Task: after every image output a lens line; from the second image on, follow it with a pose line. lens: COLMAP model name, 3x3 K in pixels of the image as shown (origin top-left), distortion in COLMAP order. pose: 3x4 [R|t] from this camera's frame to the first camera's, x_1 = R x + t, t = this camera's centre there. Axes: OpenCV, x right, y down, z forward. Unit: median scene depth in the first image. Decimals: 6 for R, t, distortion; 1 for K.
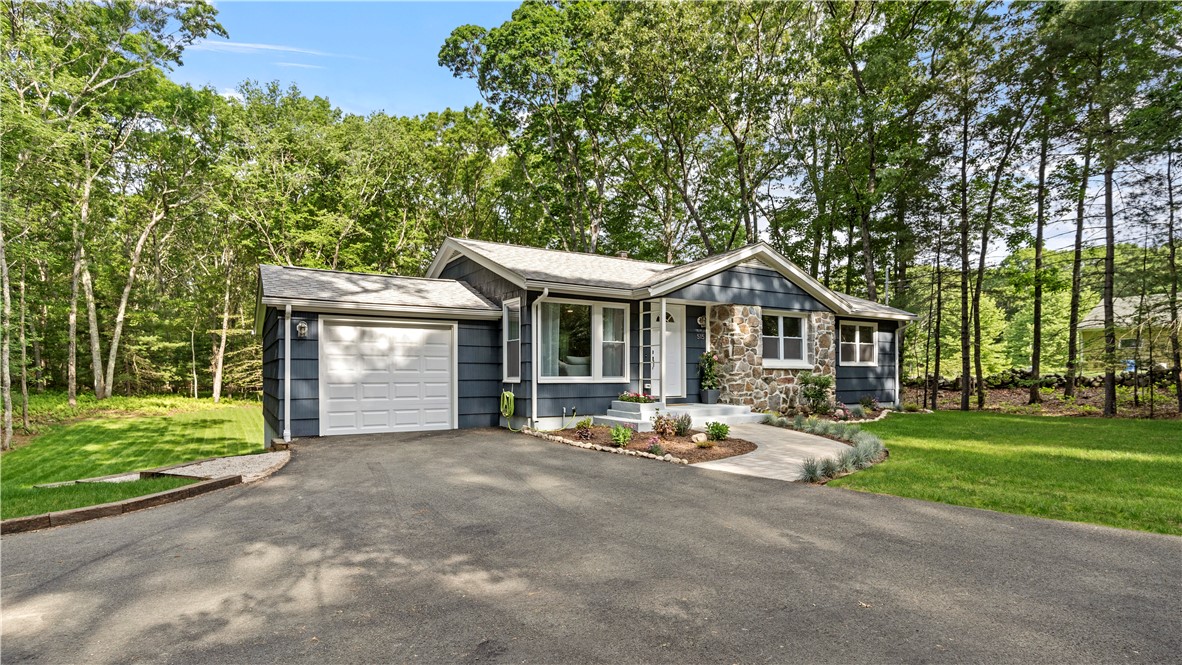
lens RADIAL K [[575.1, 0, 601.7], [0, 575.1, 376.3], [0, 0, 1]] dist [0.003533, 0.000568]
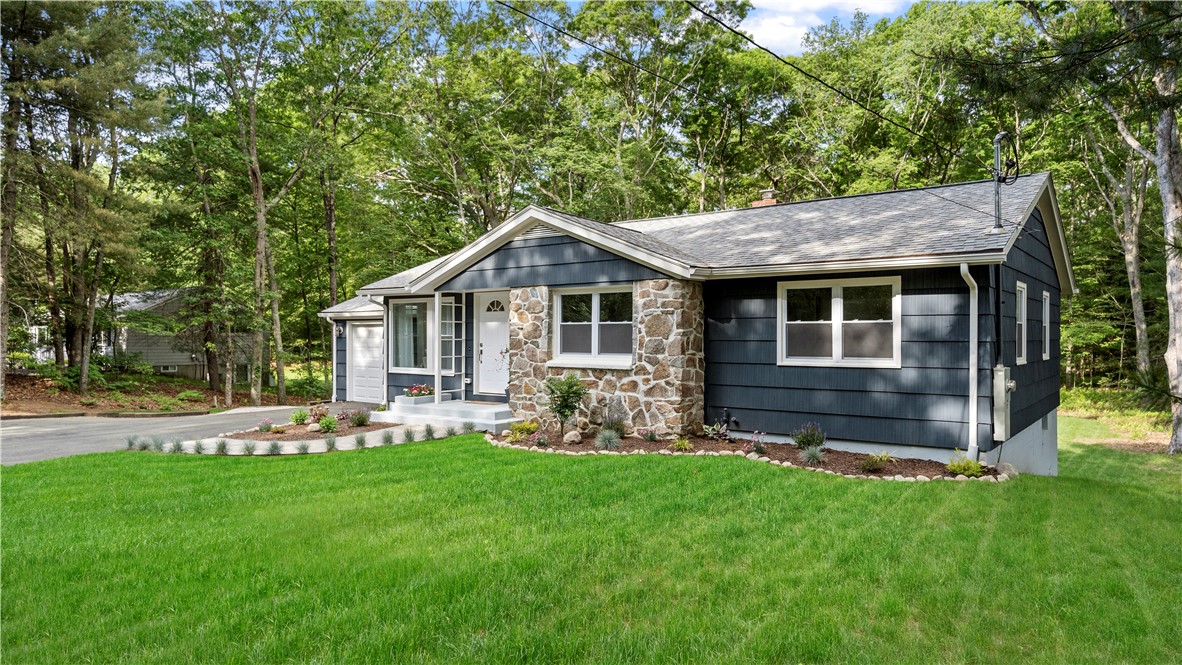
lens RADIAL K [[747.7, 0, 588.7], [0, 747.7, 329.8], [0, 0, 1]] dist [0.005944, -0.000256]
pose [[0.348940, -0.007419, -0.937116, 0.989241], [-0.006819, 0.999922, -0.010456, -0.041929], [0.937120, 0.010038, 0.348862, 0.562503]]
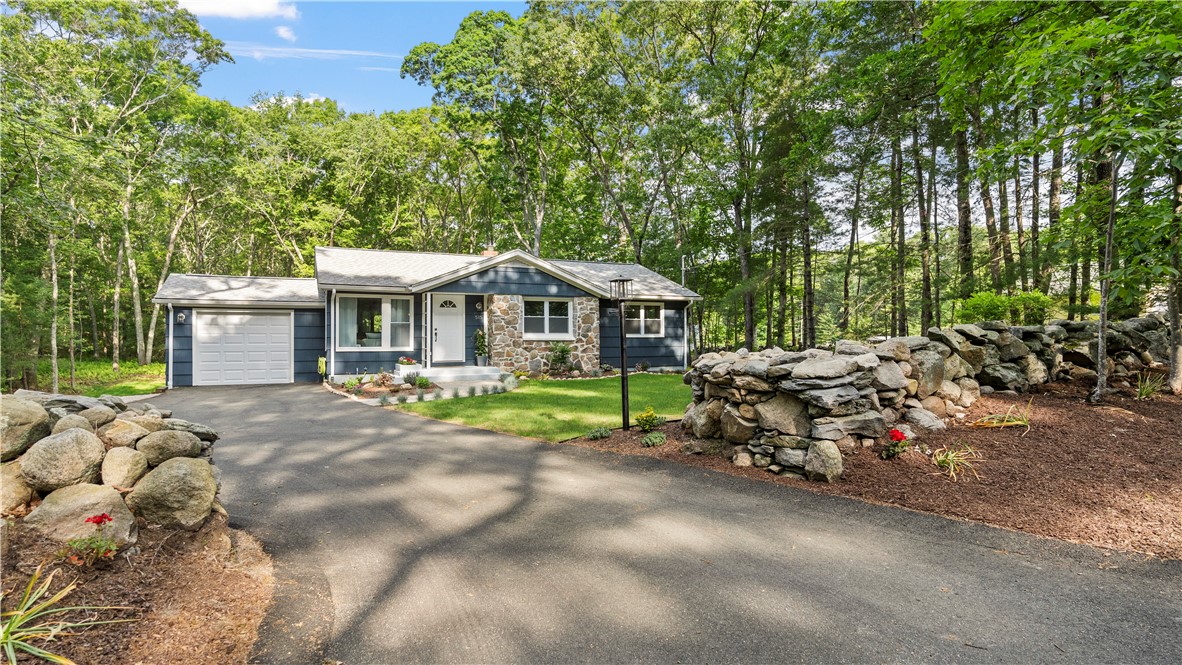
lens RADIAL K [[597.1, 0, 589.7], [0, 597.1, 331.1], [0, 0, 1]] dist [0.017166, -0.000004]
pose [[0.993270, -0.005535, -0.115692, 0.481365], [0.003156, 0.999780, -0.020738, -0.004301], [0.115781, 0.020233, 0.993069, -0.311659]]
